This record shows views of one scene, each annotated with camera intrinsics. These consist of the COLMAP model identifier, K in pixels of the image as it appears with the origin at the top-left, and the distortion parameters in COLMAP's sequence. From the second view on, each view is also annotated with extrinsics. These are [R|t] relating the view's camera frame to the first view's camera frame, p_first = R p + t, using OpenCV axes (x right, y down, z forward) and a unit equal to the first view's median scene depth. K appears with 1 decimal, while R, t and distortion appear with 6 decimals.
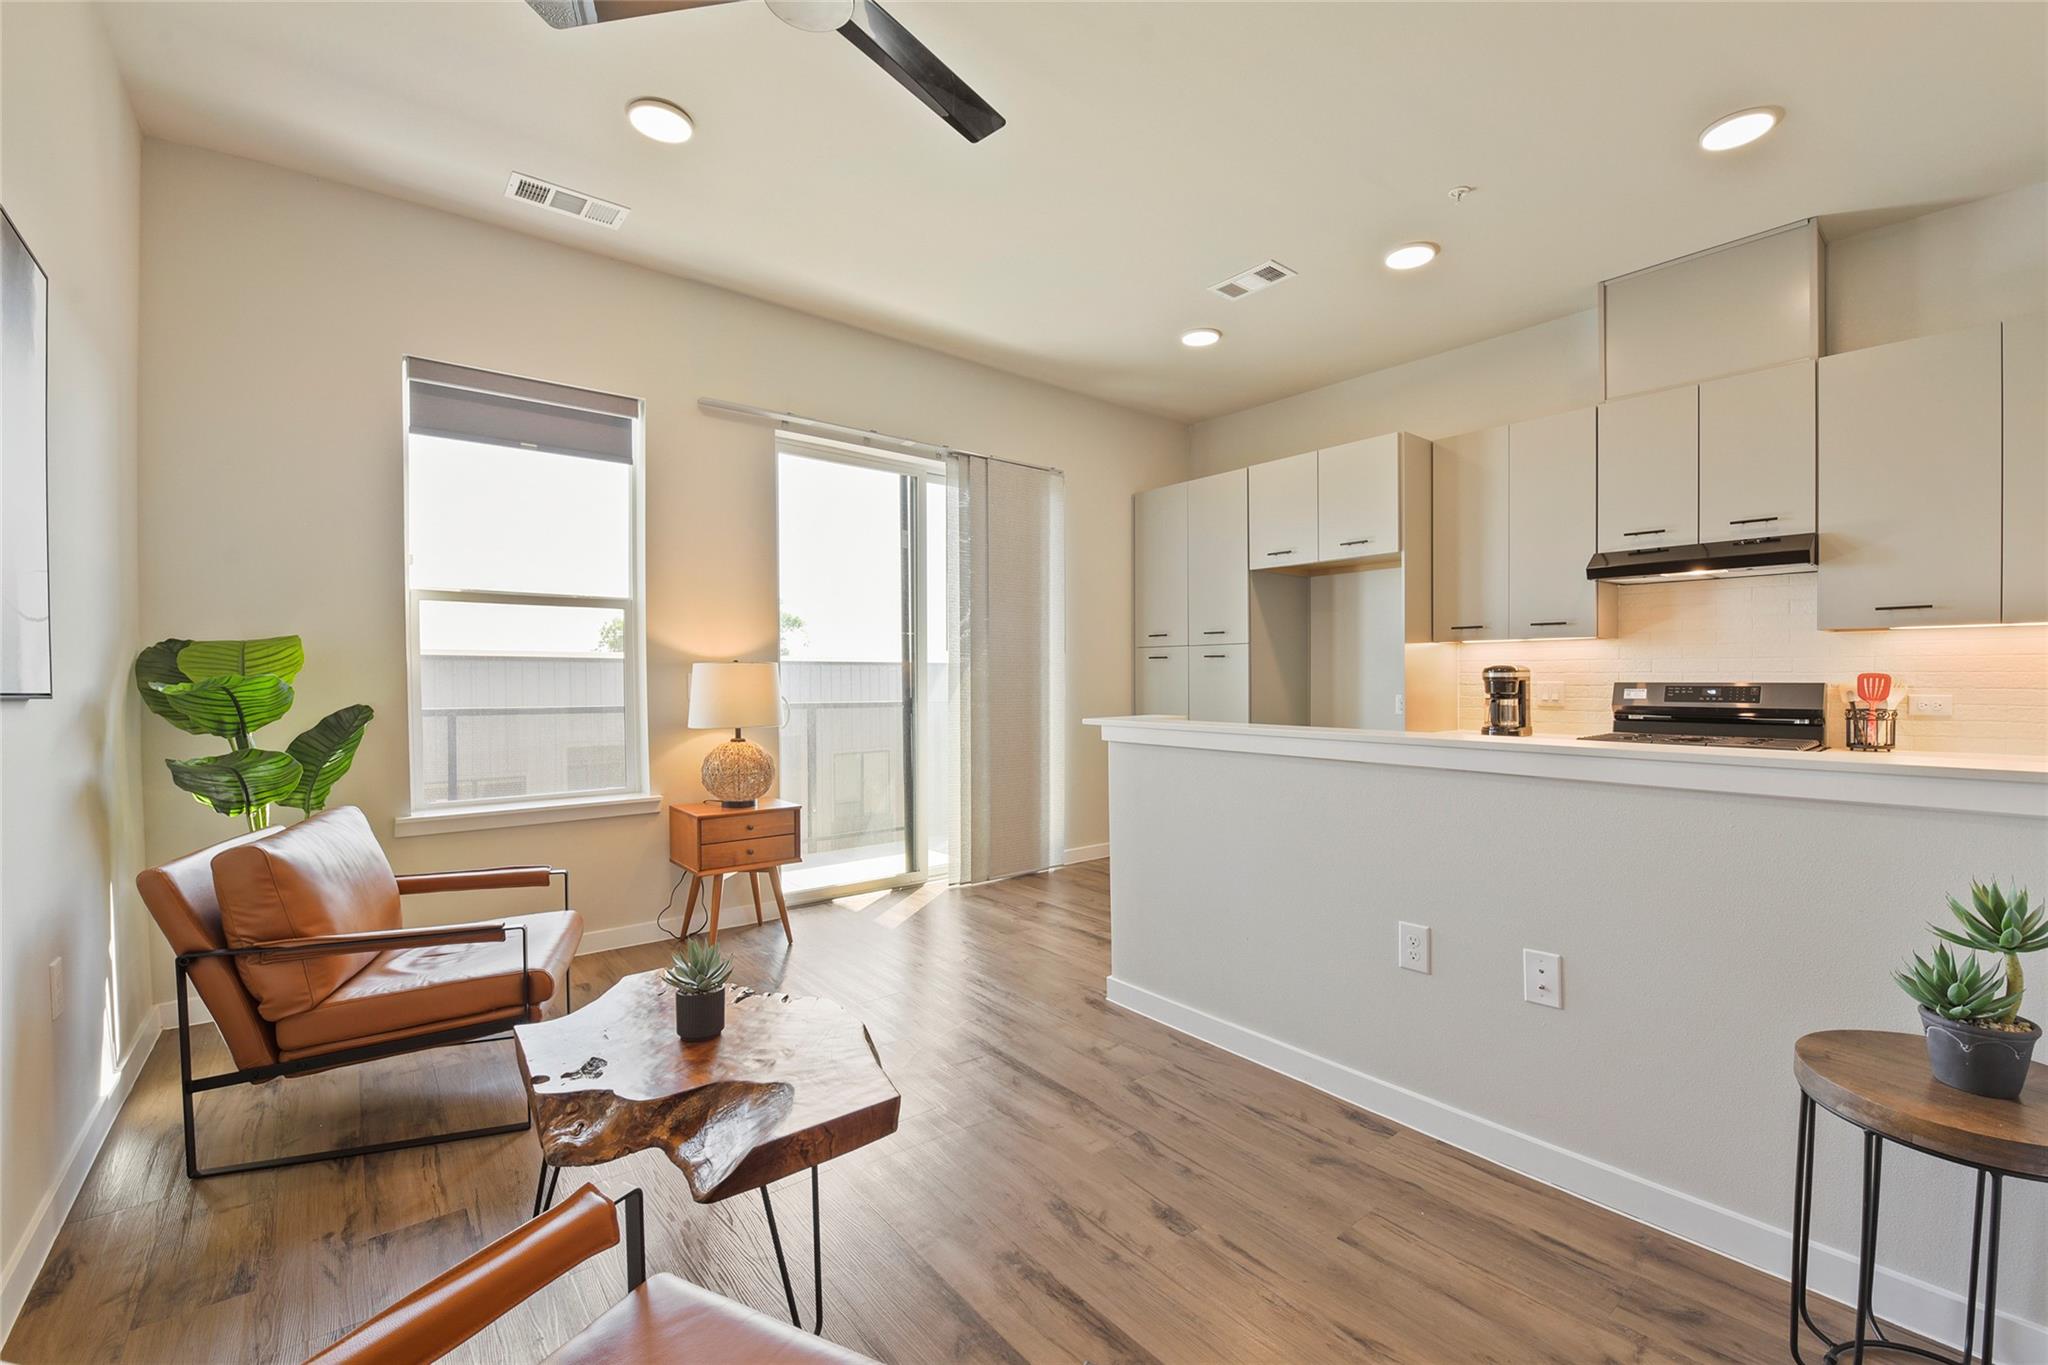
lens RADIAL K [[844.2, 0, 1021.7], [0, 844.2, 705.4], [0, 0, 1]] dist [0.001691, -0.000284]
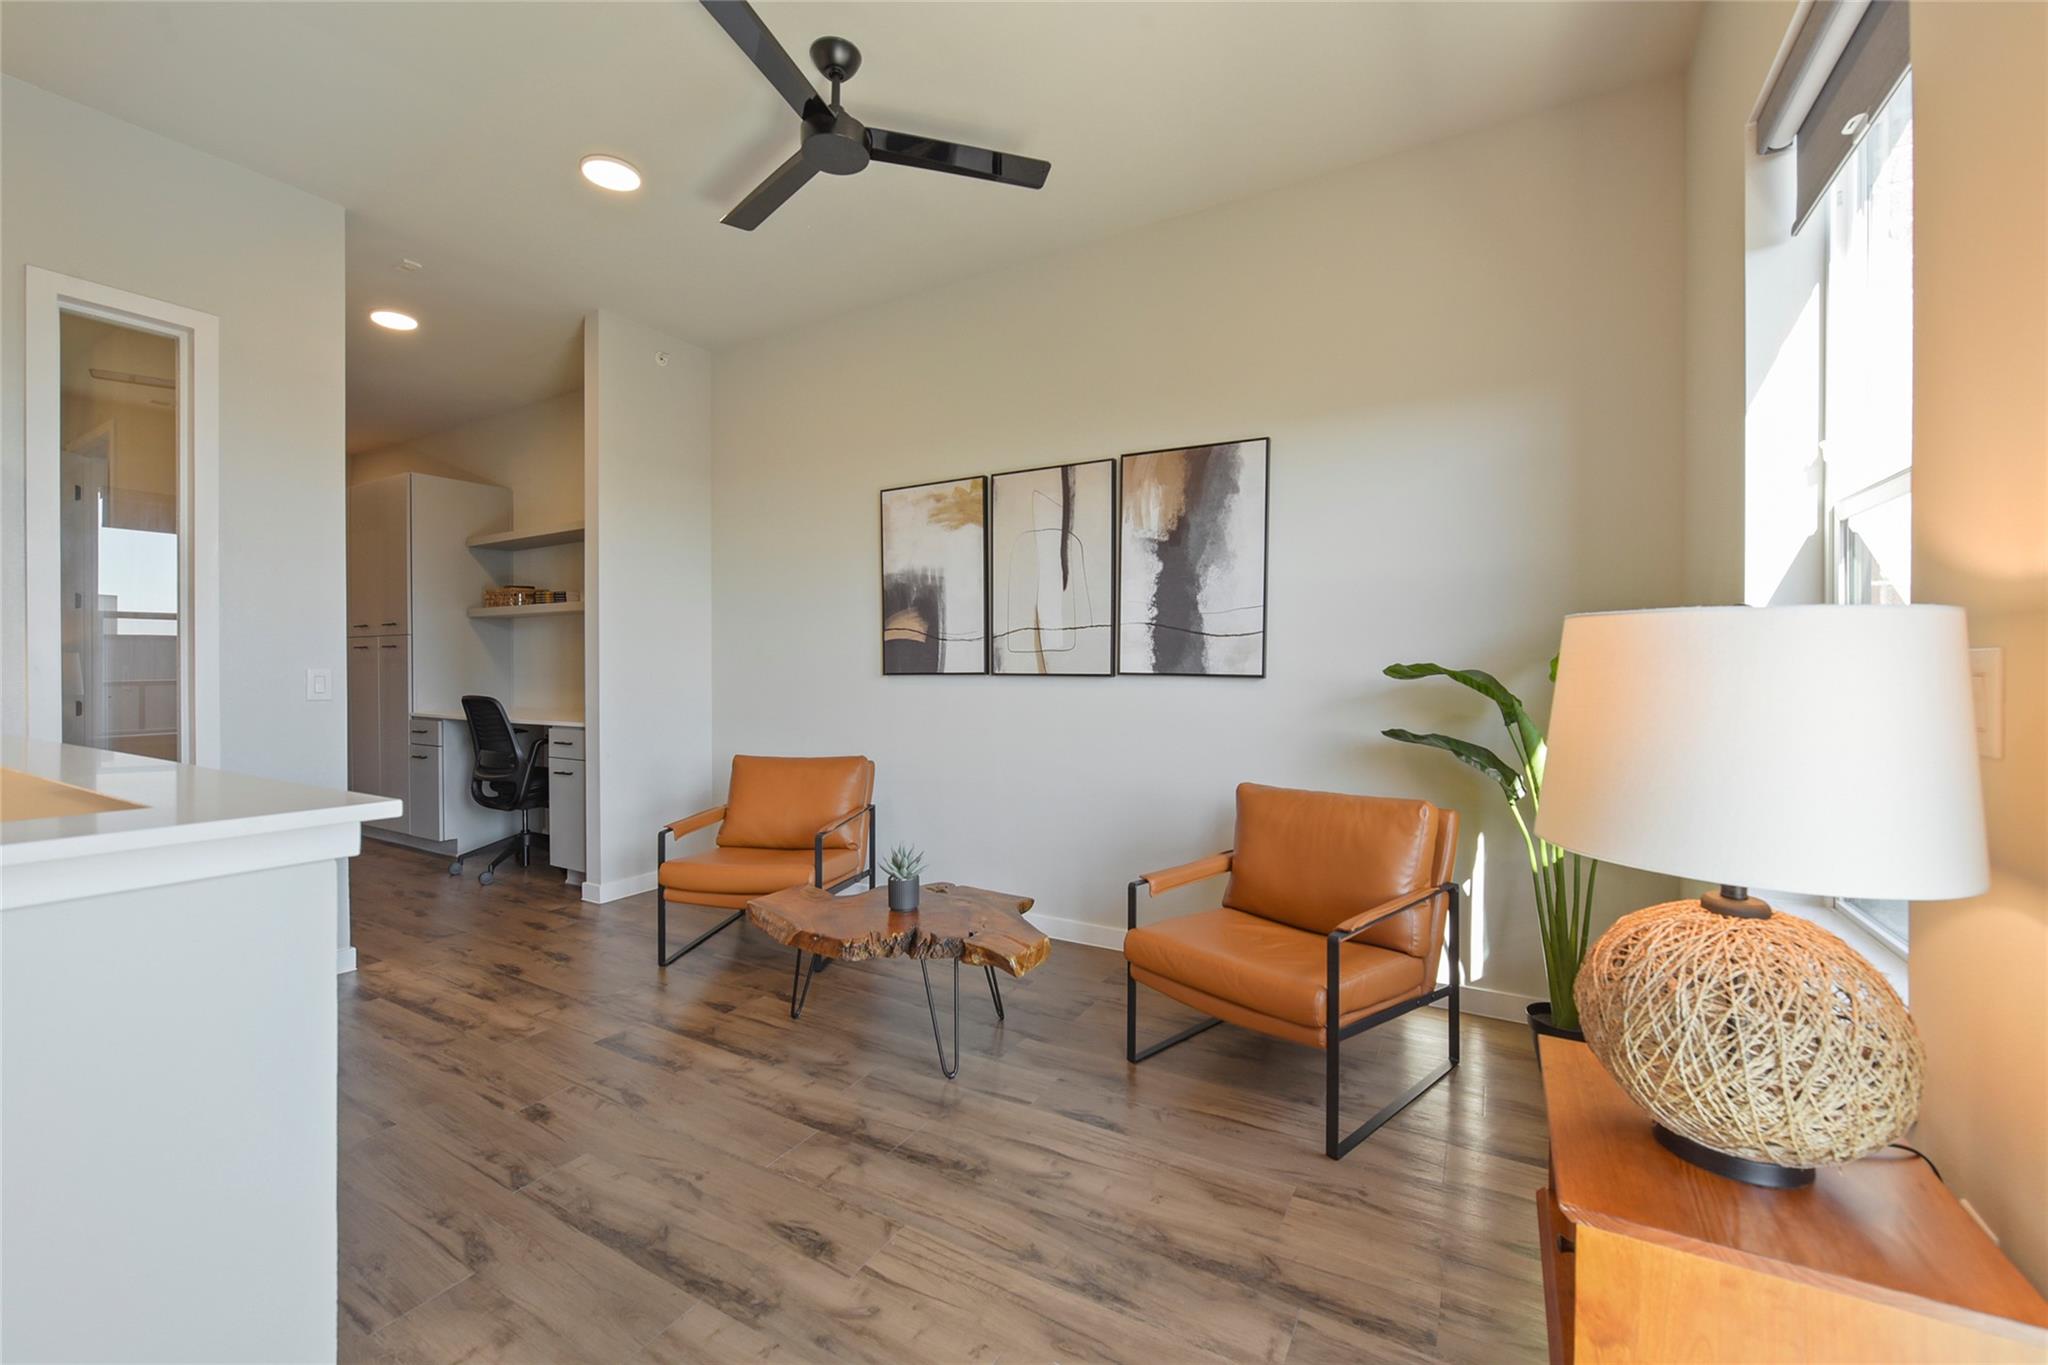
lens RADIAL K [[803.7, 0, 1038.4], [0, 803.7, 669.0], [0, 0, 1]] dist [-0.003119, -0.000366]
pose [[-0.927665, -0.000435, -0.373413, -0.030283], [-0.013844, 0.999352, 0.033228, -0.038928], [0.373157, 0.035993, -0.927070, 1.181036]]
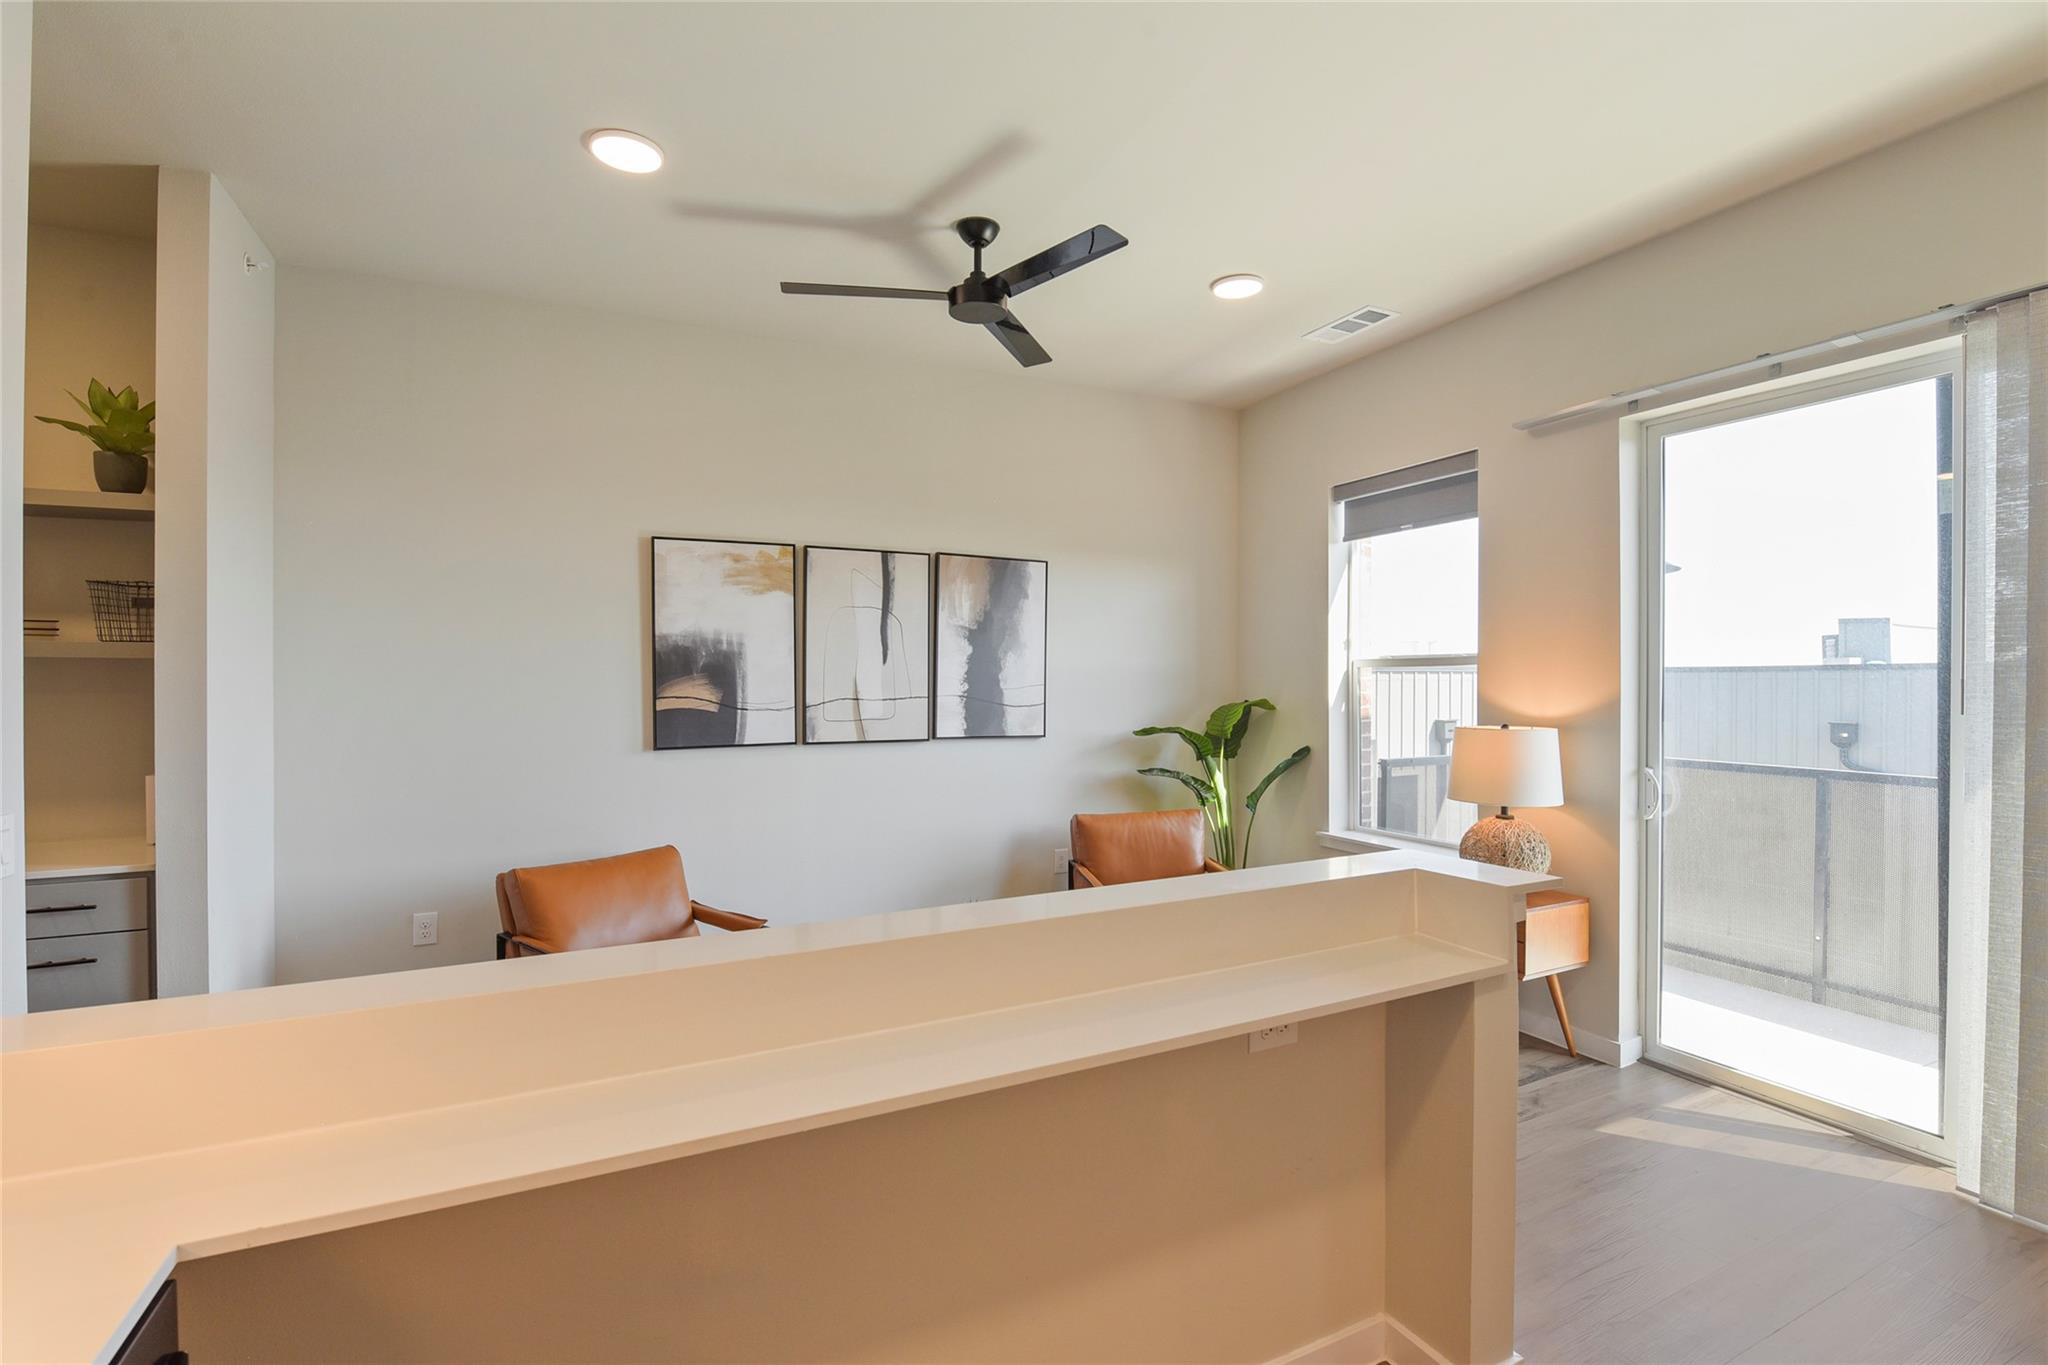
lens RADIAL K [[927.4, 0, 1019.3], [0, 927.4, 684.7], [0, 0, 1]] dist [0.009120, -0.003384]
pose [[-0.221588, 0.006992, -0.975115, 0.714045], [-0.030355, 0.999440, 0.014064, -0.095987], [0.974668, 0.032716, -0.221252, 0.754866]]
